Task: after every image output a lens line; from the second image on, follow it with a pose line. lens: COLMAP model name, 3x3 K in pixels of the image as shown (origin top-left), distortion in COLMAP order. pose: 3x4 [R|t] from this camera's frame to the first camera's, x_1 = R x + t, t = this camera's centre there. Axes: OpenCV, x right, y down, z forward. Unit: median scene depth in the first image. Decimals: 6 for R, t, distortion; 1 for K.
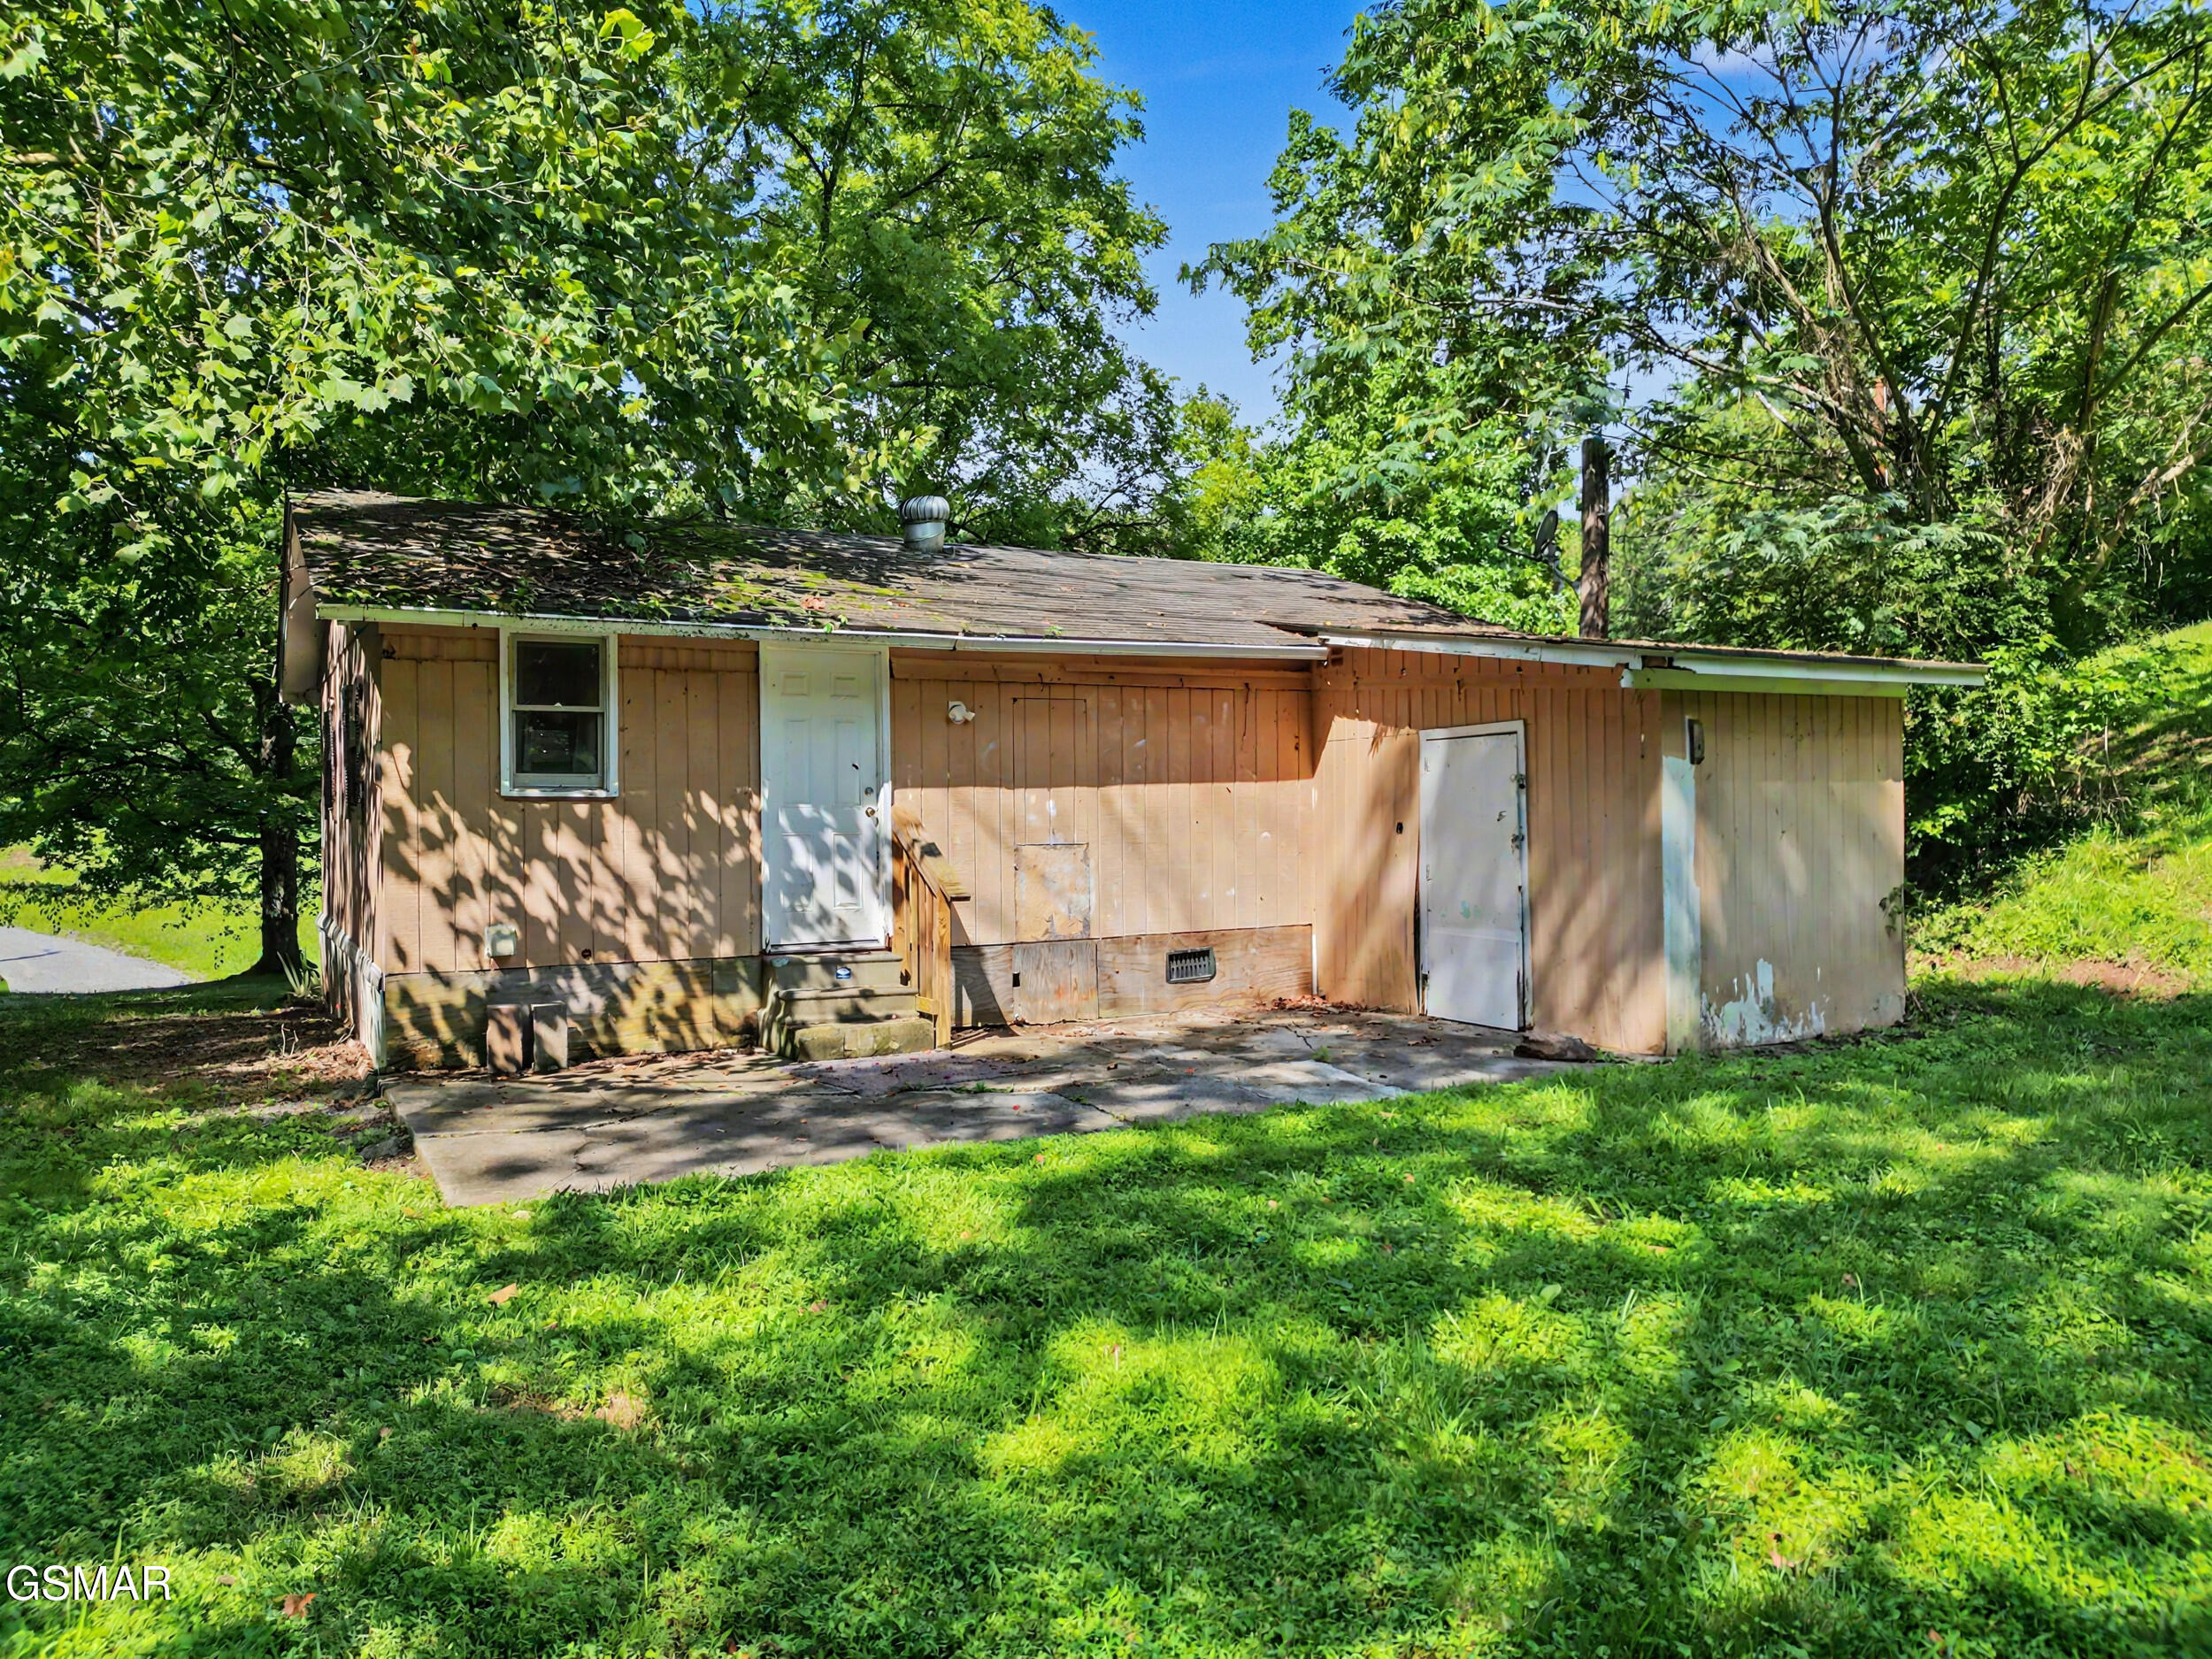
lens RADIAL K [[1600.3, 0, 1106.0], [0, 1600.3, 829.5], [0, 0, 1]] dist [-0.017268, -0.006902]
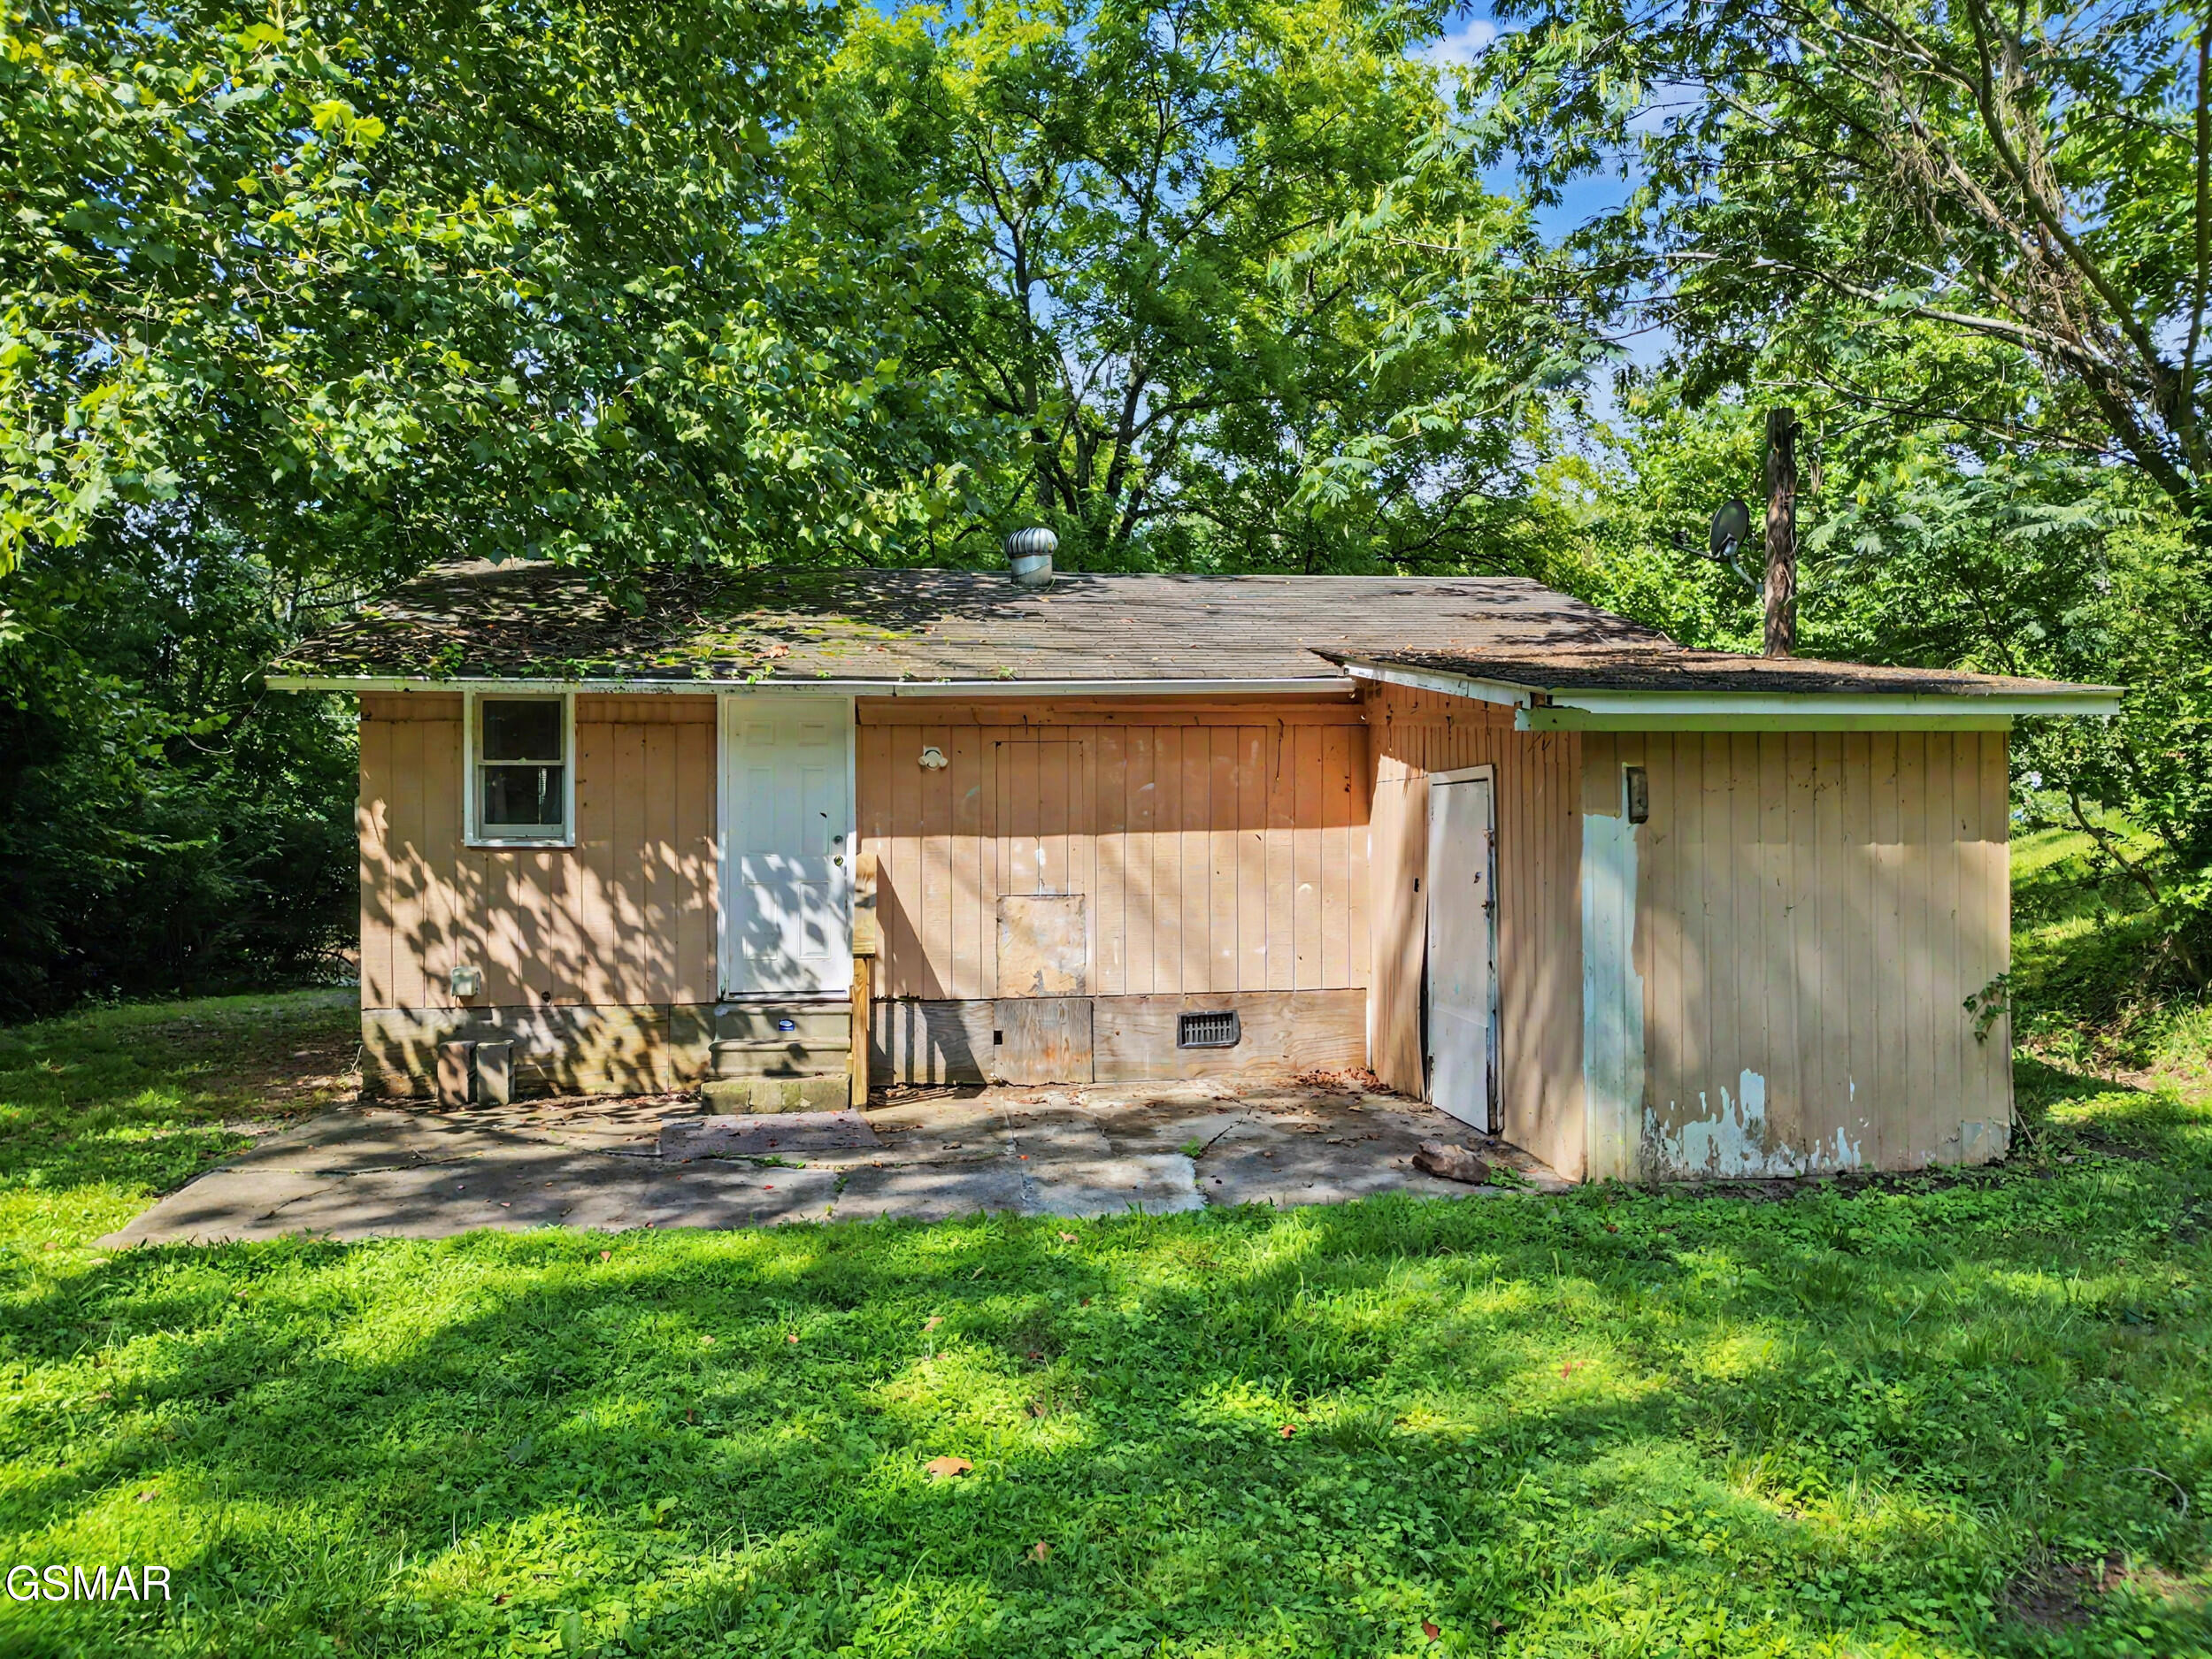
lens RADIAL K [[1589.3, 0, 1106.0], [0, 1589.3, 829.5], [0, 0, 1]] dist [0.000008, -0.000352]
pose [[0.935630, 0.004685, -0.352950, 0.371545], [-0.005520, 0.999984, -0.001359, -0.032372], [0.352938, 0.003220, 0.935641, 0.146647]]
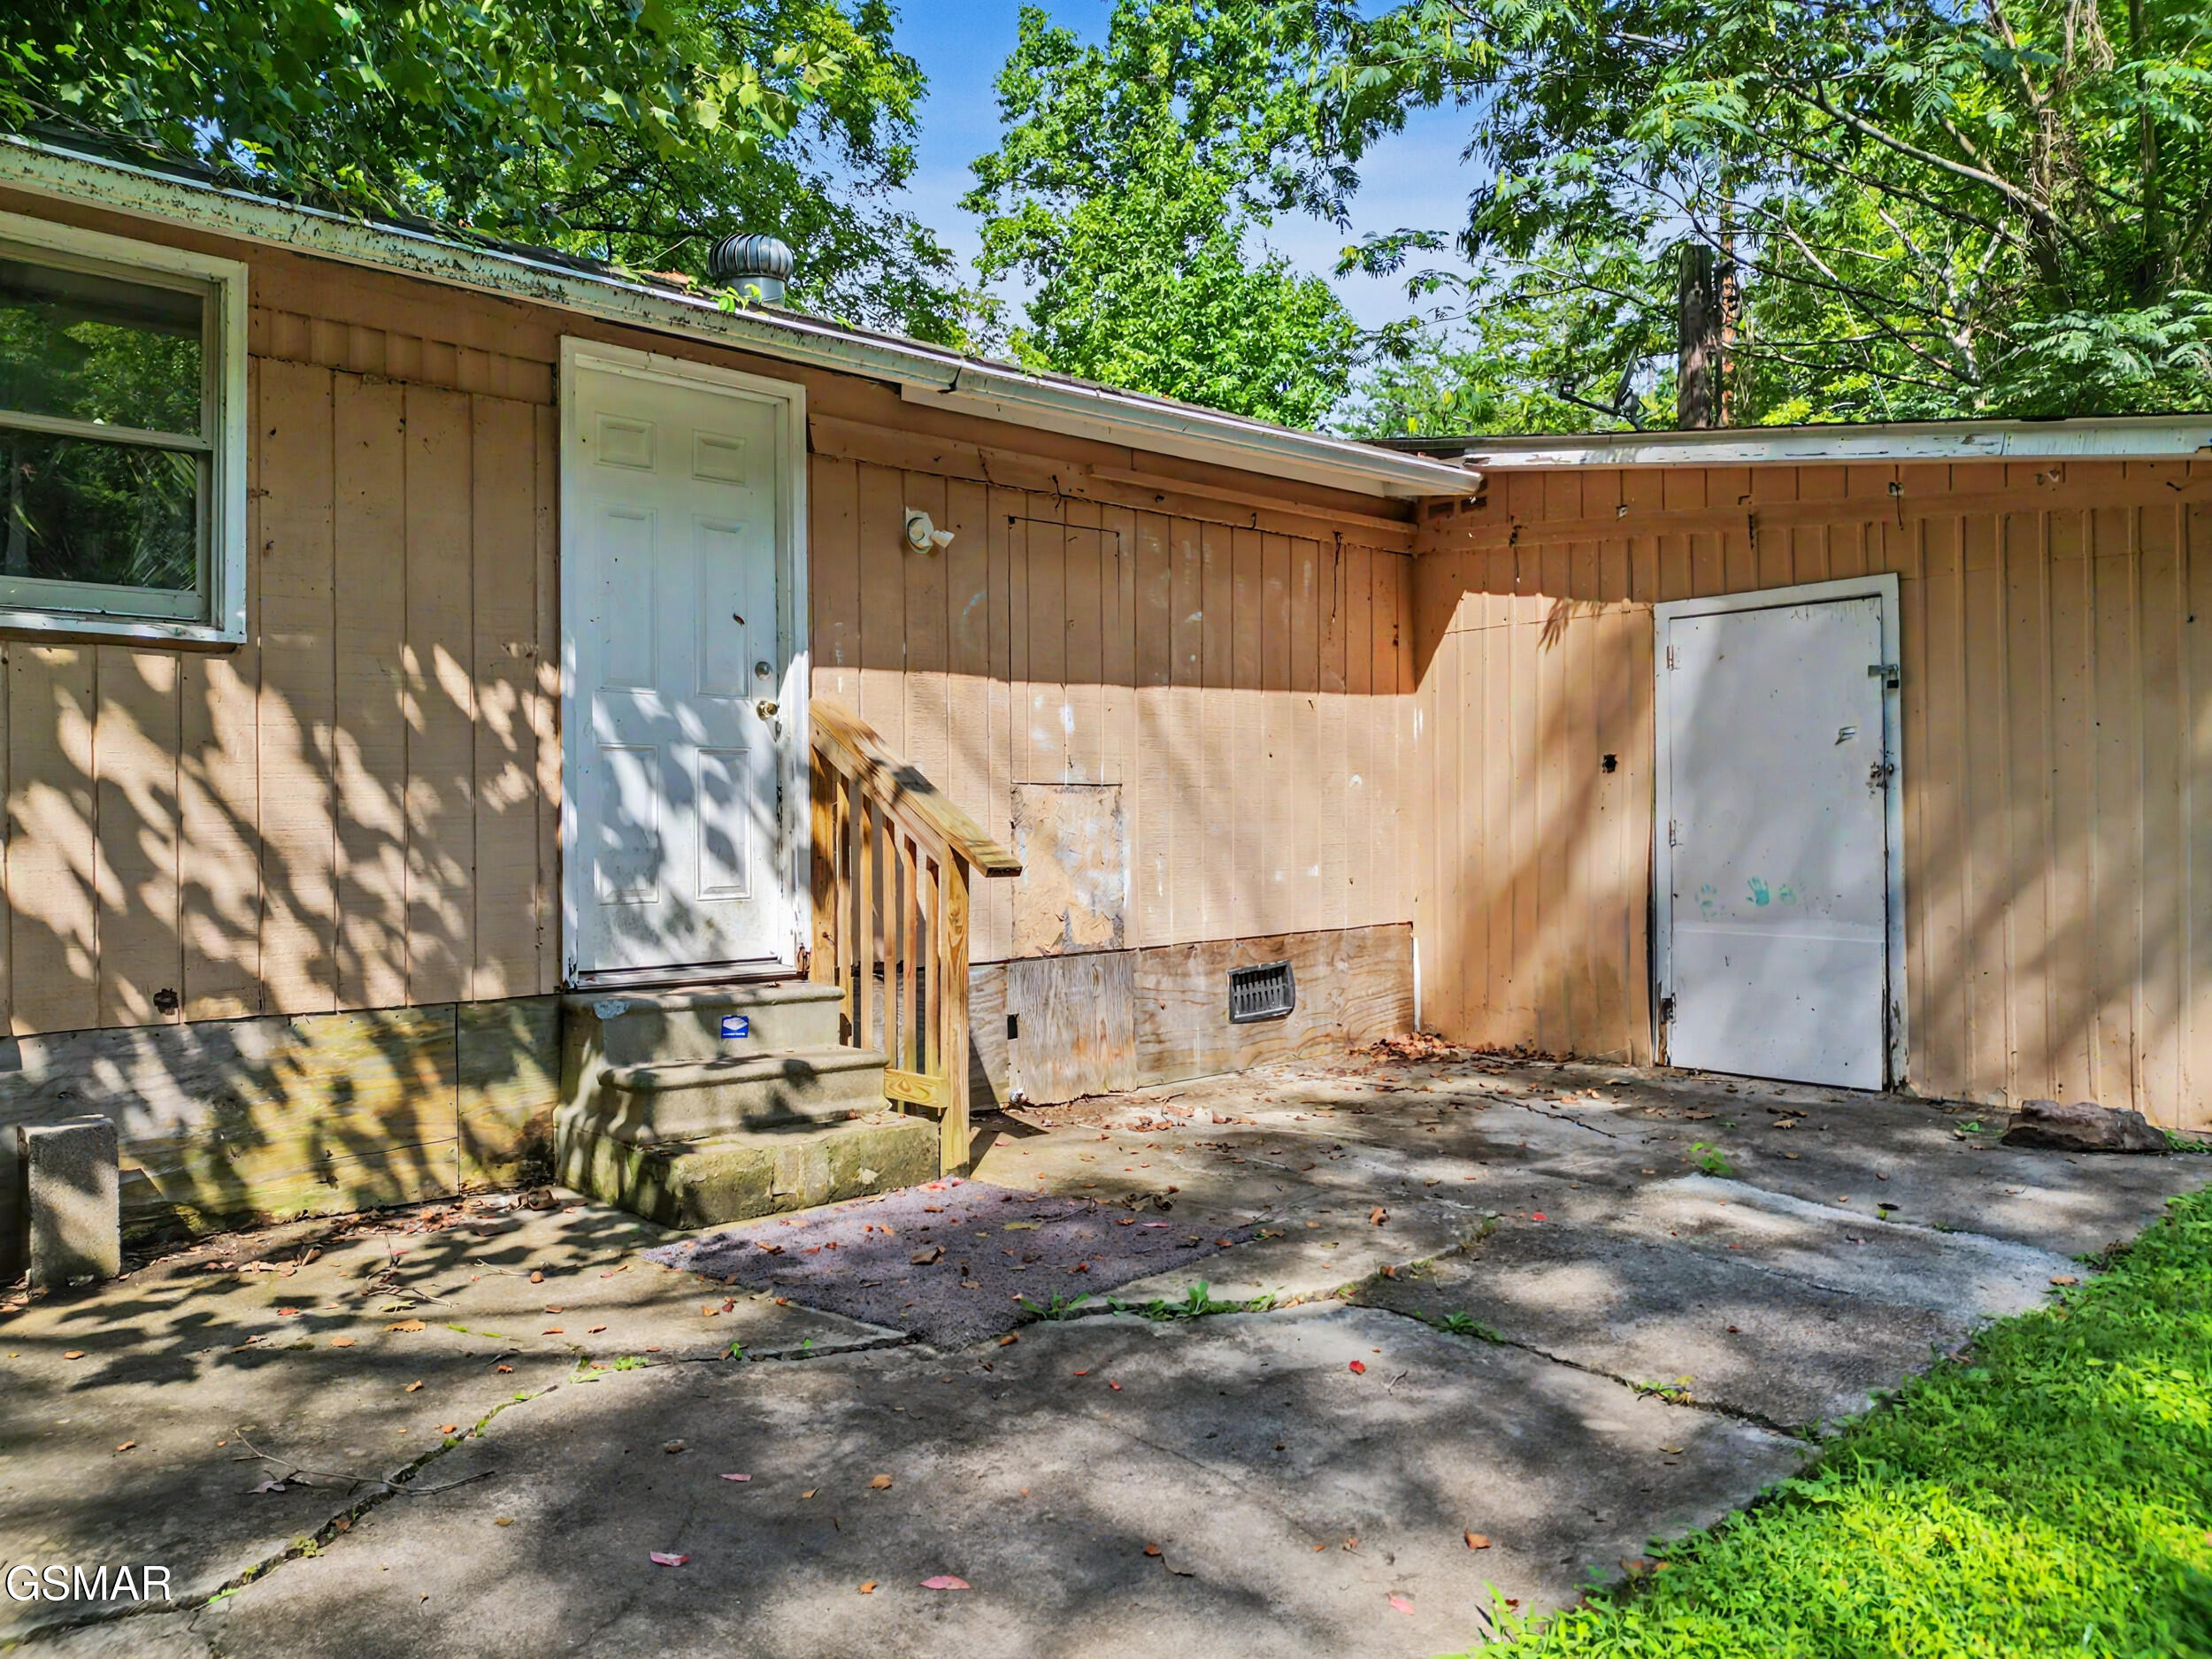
lens RADIAL K [[1600.3, 0, 1106.0], [0, 1600.3, 829.5], [0, 0, 1]] dist [-0.017268, -0.006902]
pose [[0.971329, 0.000947, 0.237737, -0.172681], [0.000503, 0.999982, -0.006039, 0.031704], [-0.237739, 0.005985, 0.971311, 0.496987]]
